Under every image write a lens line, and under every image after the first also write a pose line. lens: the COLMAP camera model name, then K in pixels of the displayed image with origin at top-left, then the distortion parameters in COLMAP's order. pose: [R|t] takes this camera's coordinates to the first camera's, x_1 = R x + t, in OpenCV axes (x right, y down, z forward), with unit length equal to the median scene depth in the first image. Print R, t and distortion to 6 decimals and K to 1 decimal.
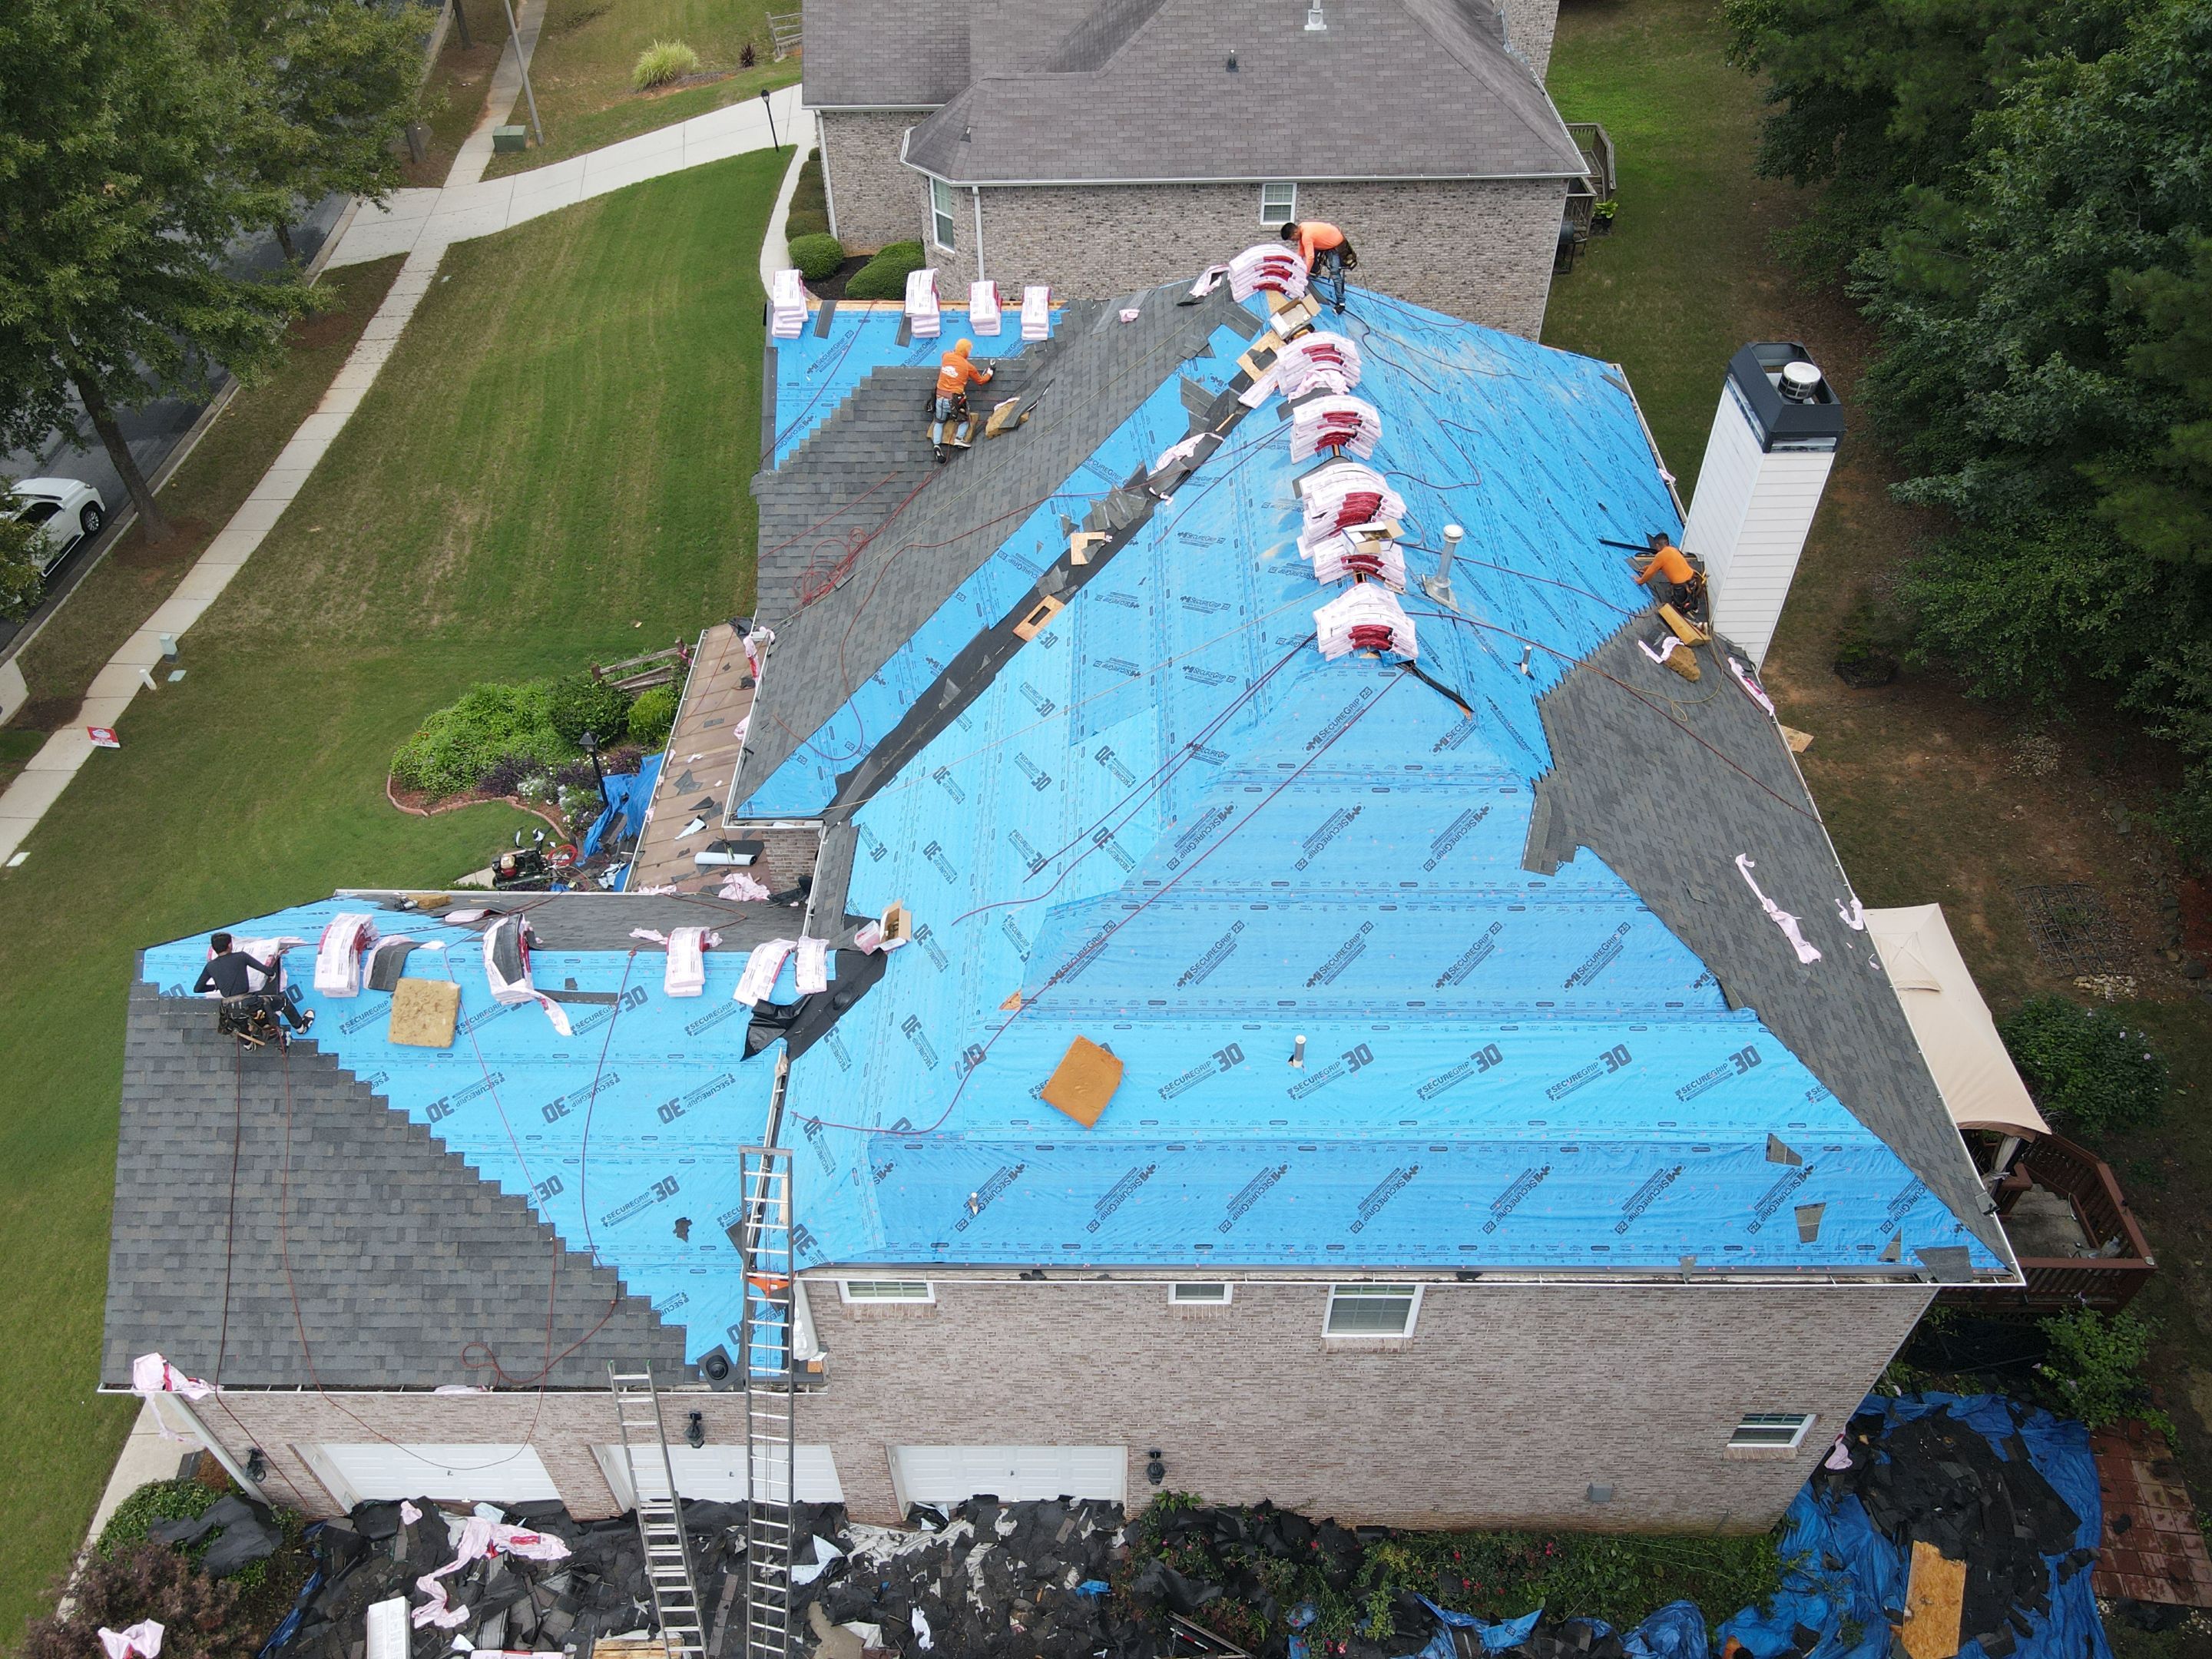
lens RADIAL K [[1622.6, 0, 1106.0], [0, 1622.6, 817.2], [0, 0, 1]] dist [0.010269, 0.003603]
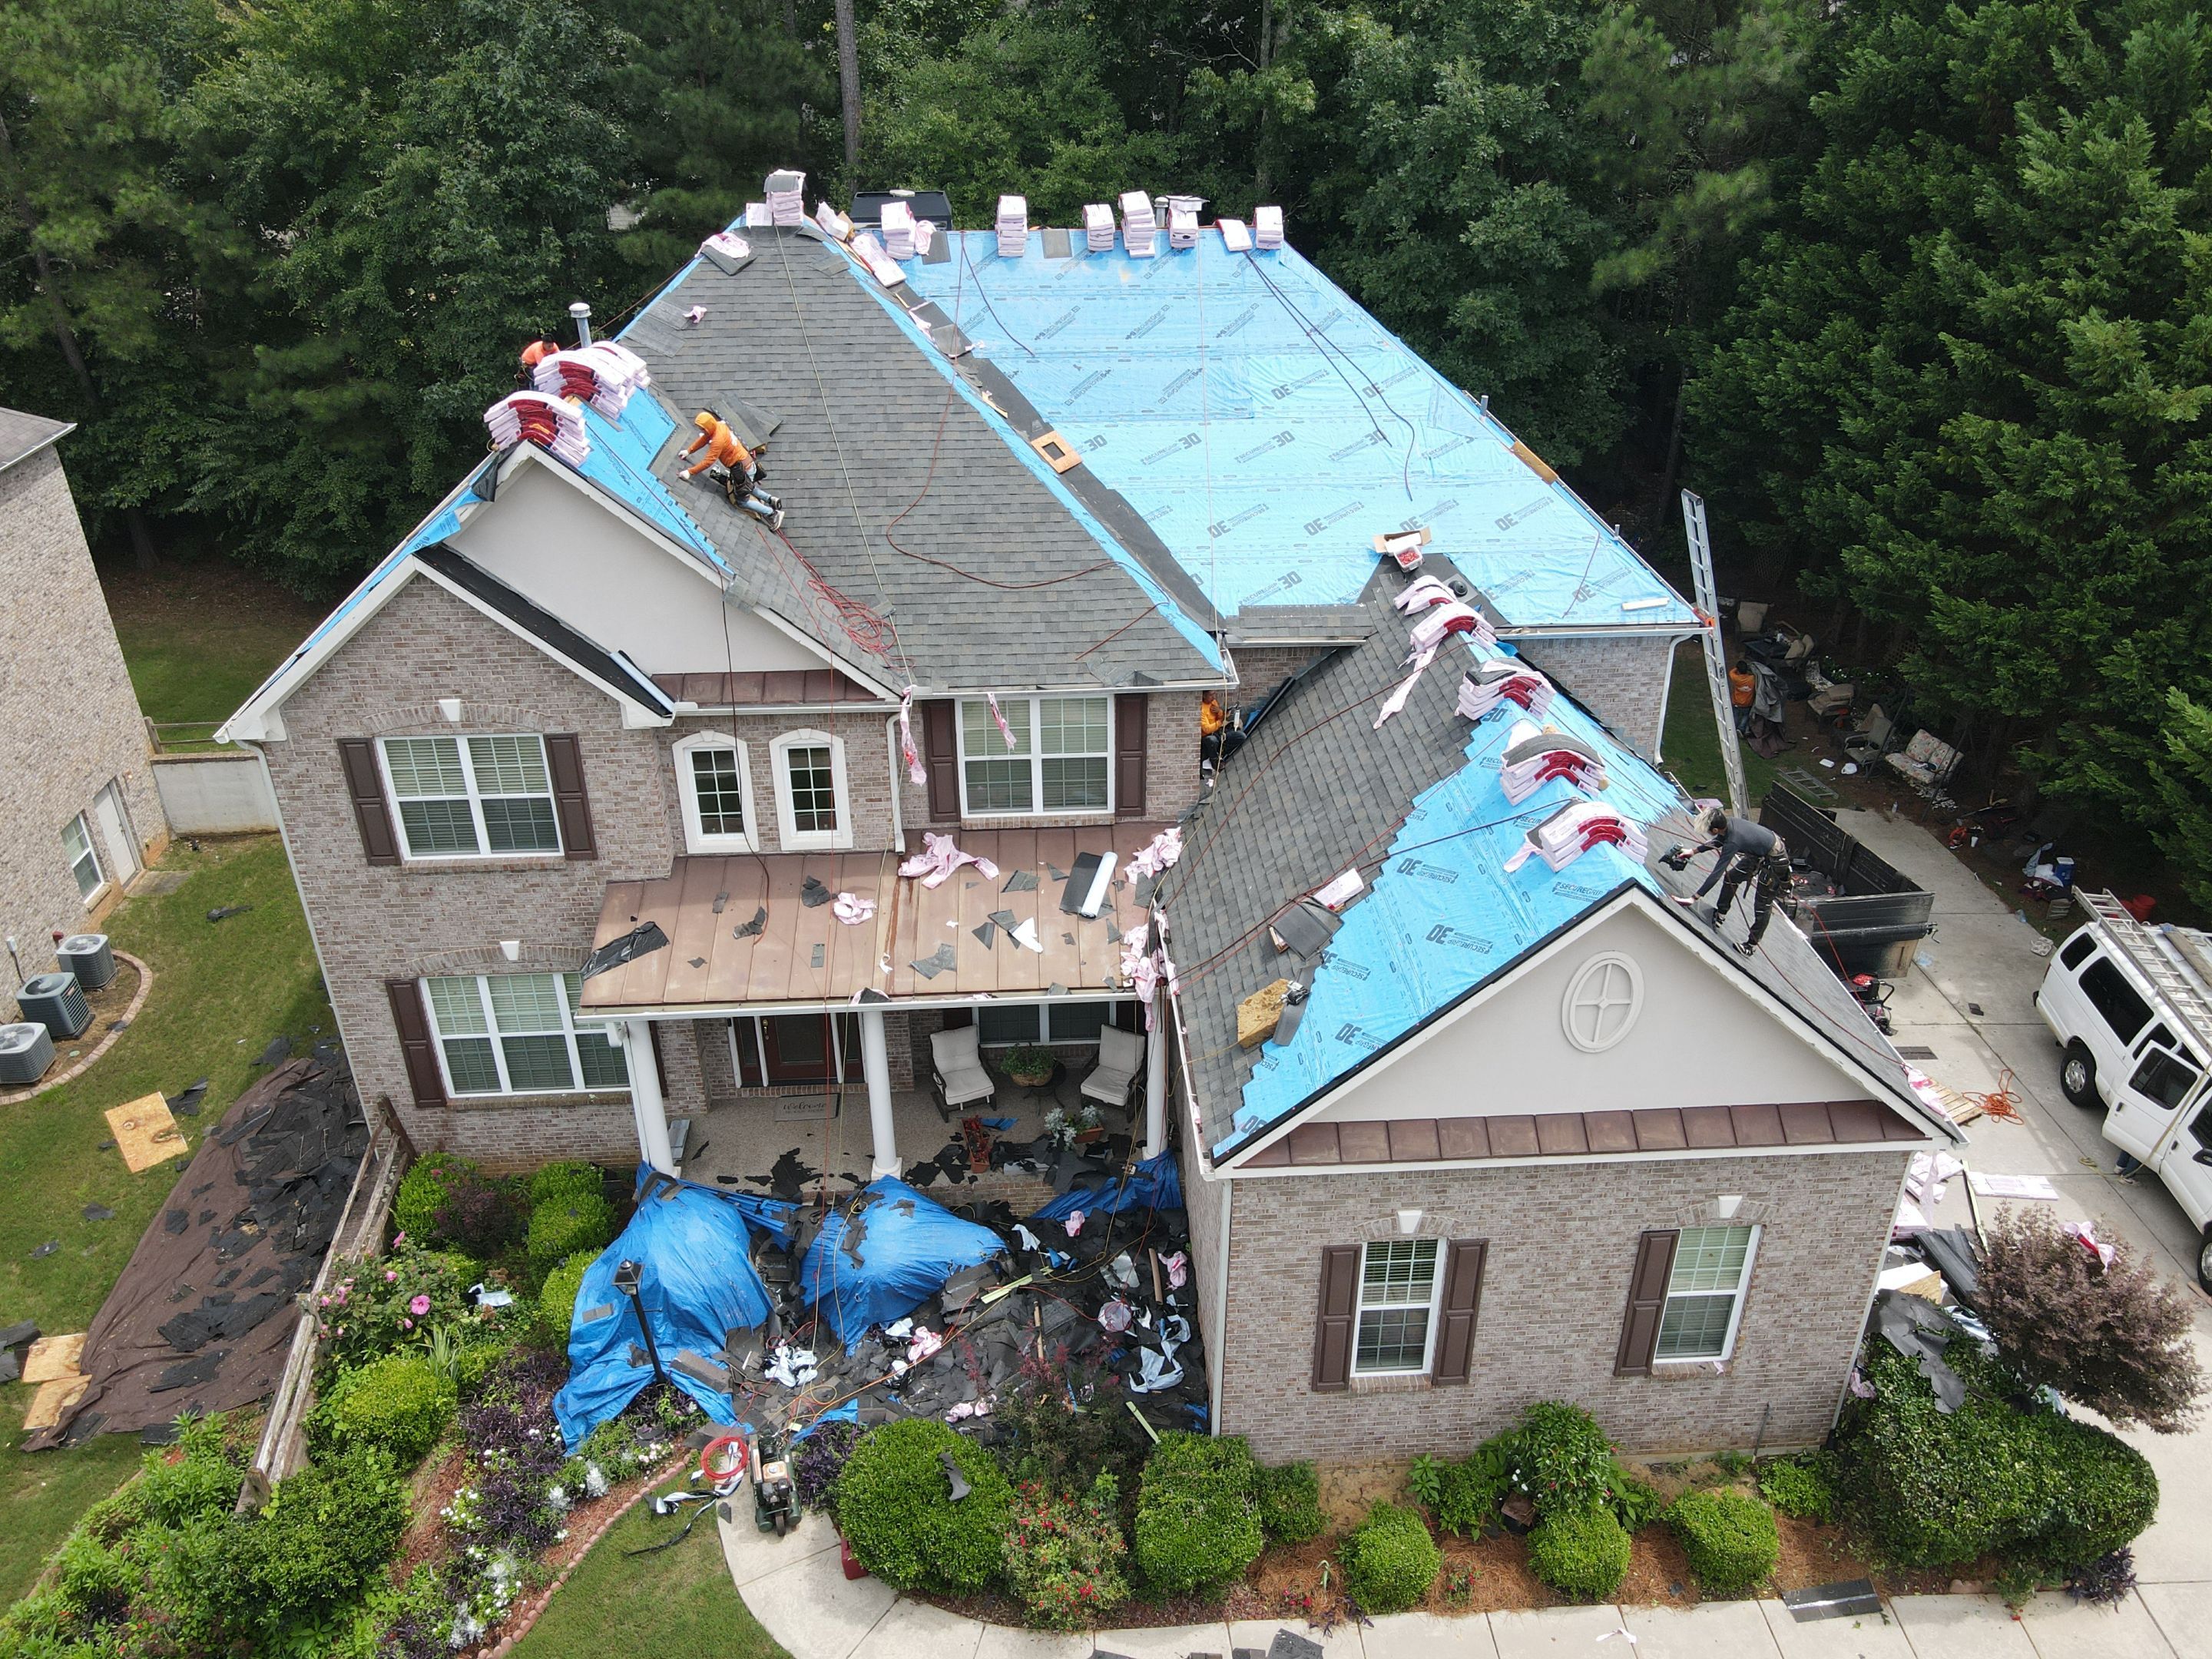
lens RADIAL K [[1622.6, 0, 1106.0], [0, 1622.6, 817.2], [0, 0, 1]] dist [0.010269, 0.003603]
pose [[-0.067181, -0.471414, 0.879350, -1.072705], [0.699848, 0.605898, 0.378285, -0.350523], [-0.711125, 0.640825, 0.289213, 0.808548]]
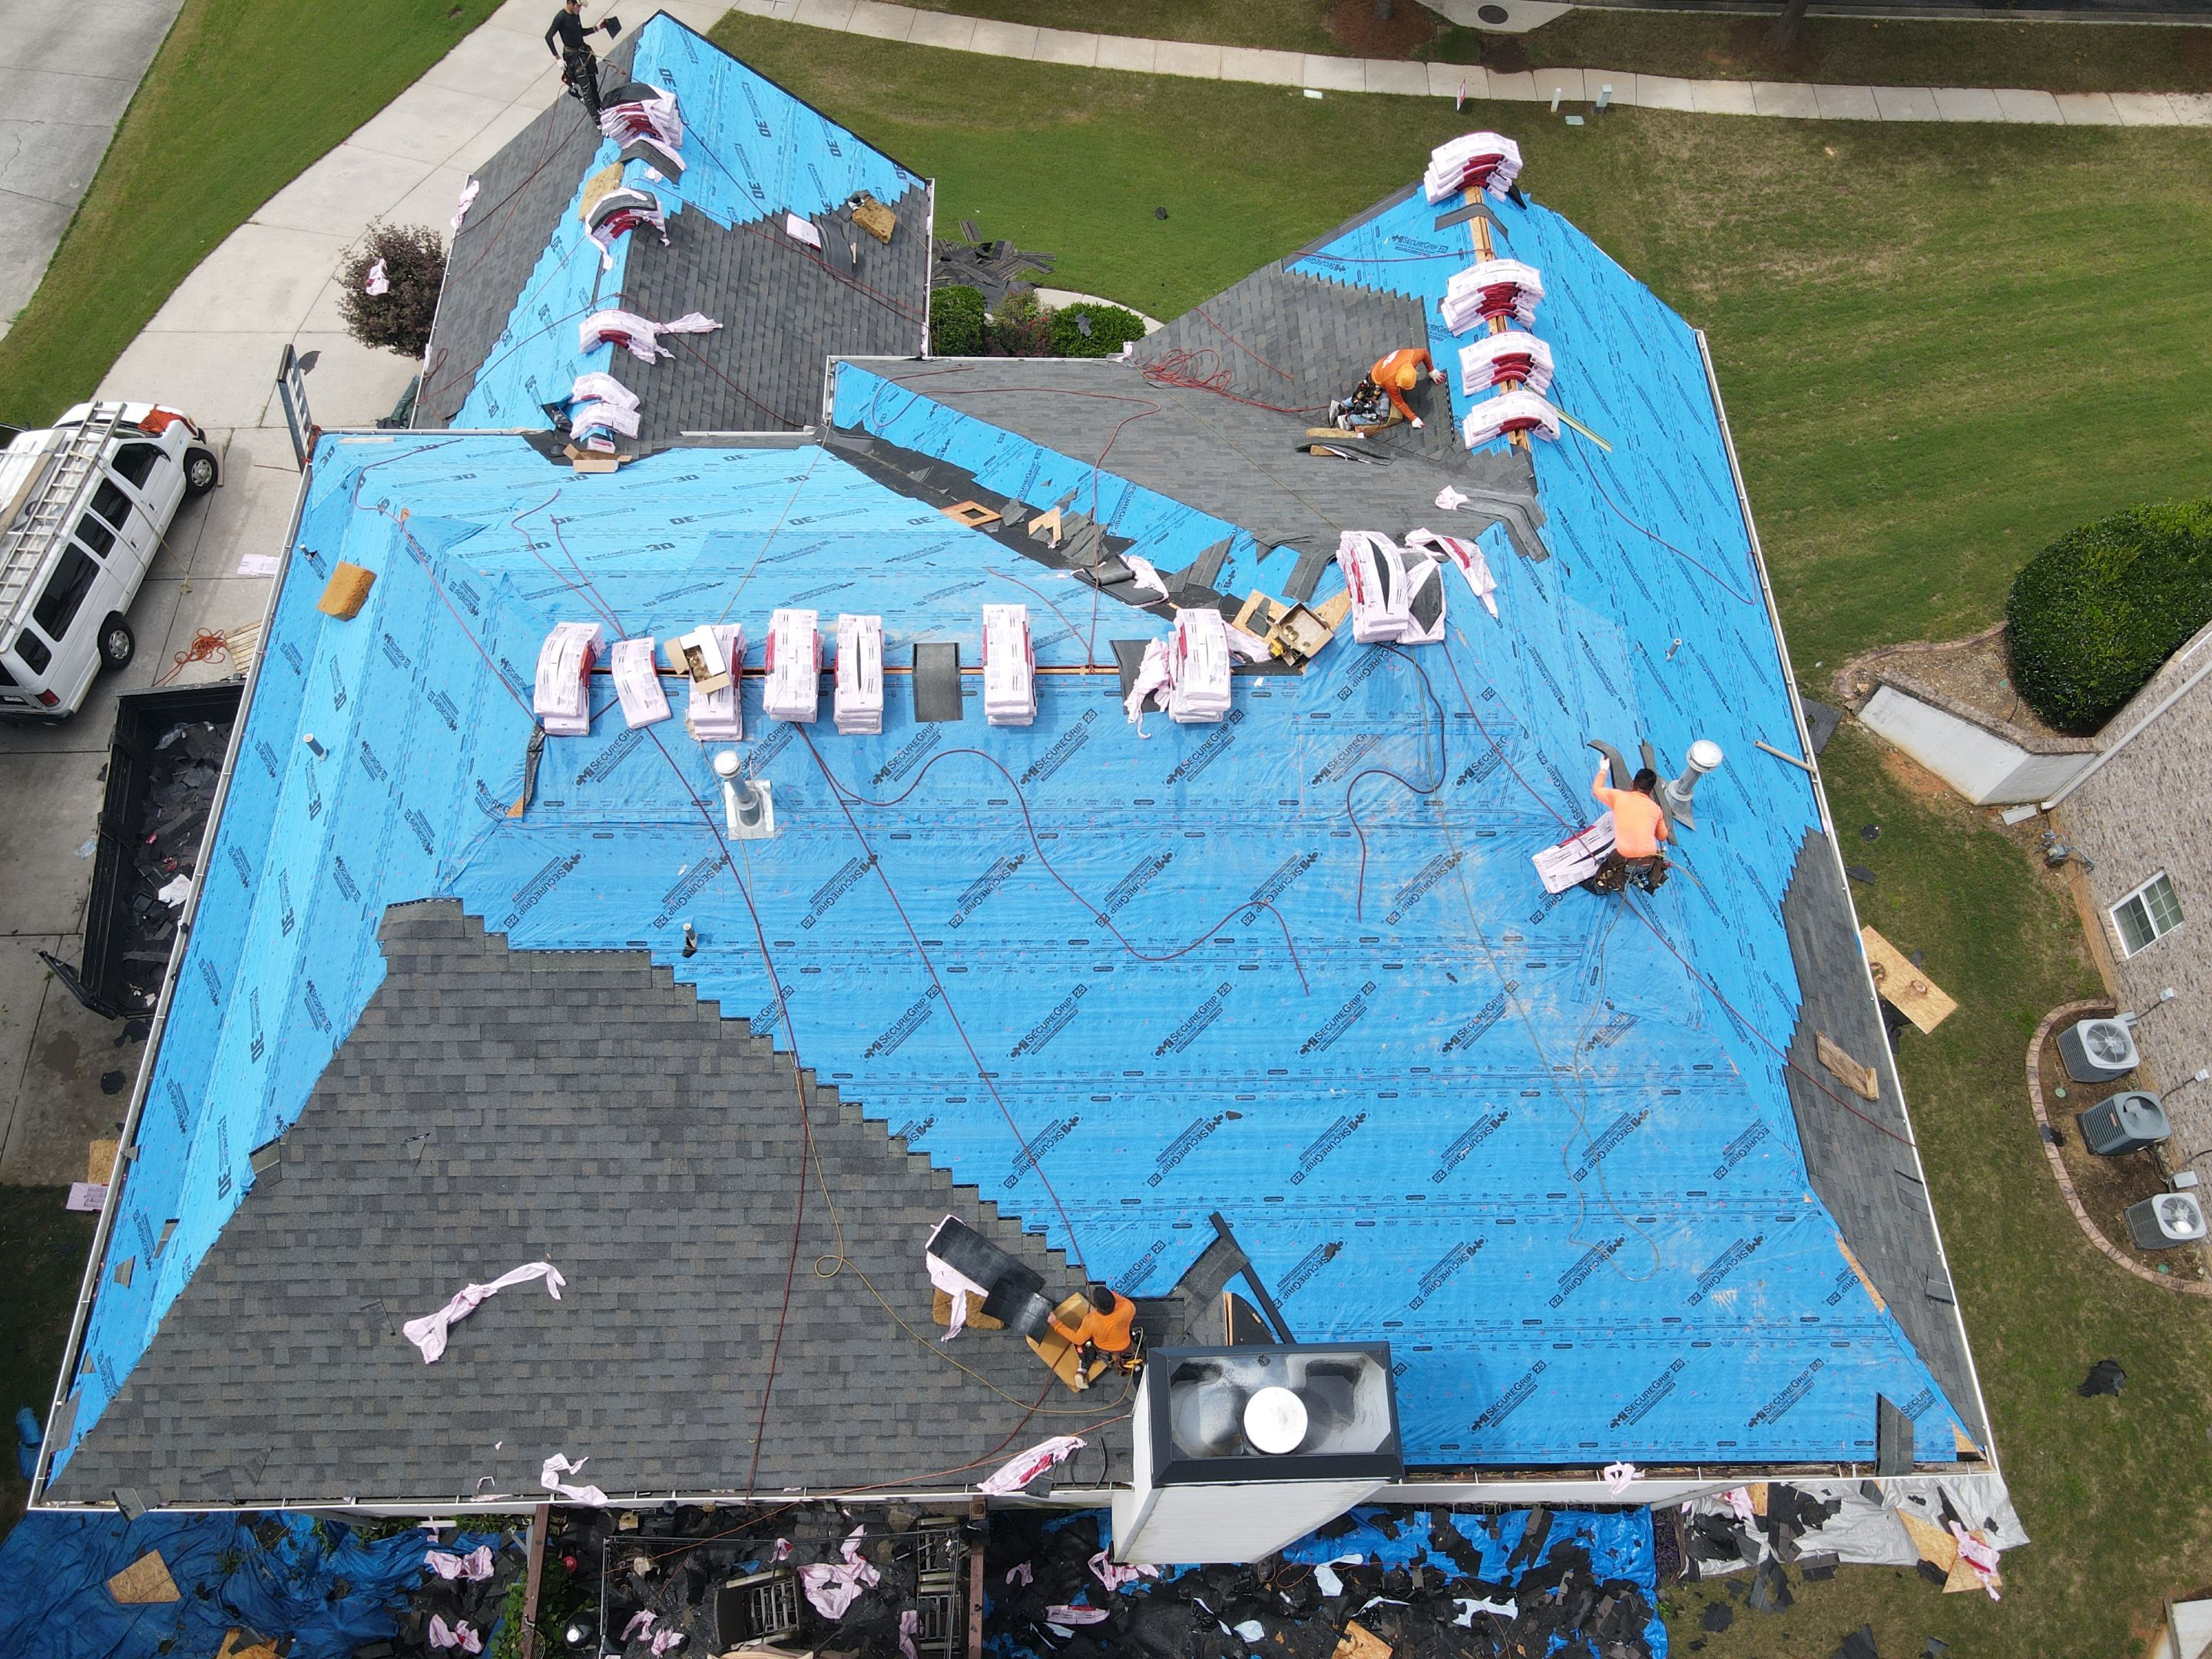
lens RADIAL K [[1622.6, 0, 1106.0], [0, 1622.6, 817.2], [0, 0, 1]] dist [0.010269, 0.003603]
pose [[0.028399, 0.884986, -0.464752, 0.497910], [-0.717905, 0.341582, 0.606576, -0.633551], [0.695562, 0.316421, 0.645036, 0.532941]]
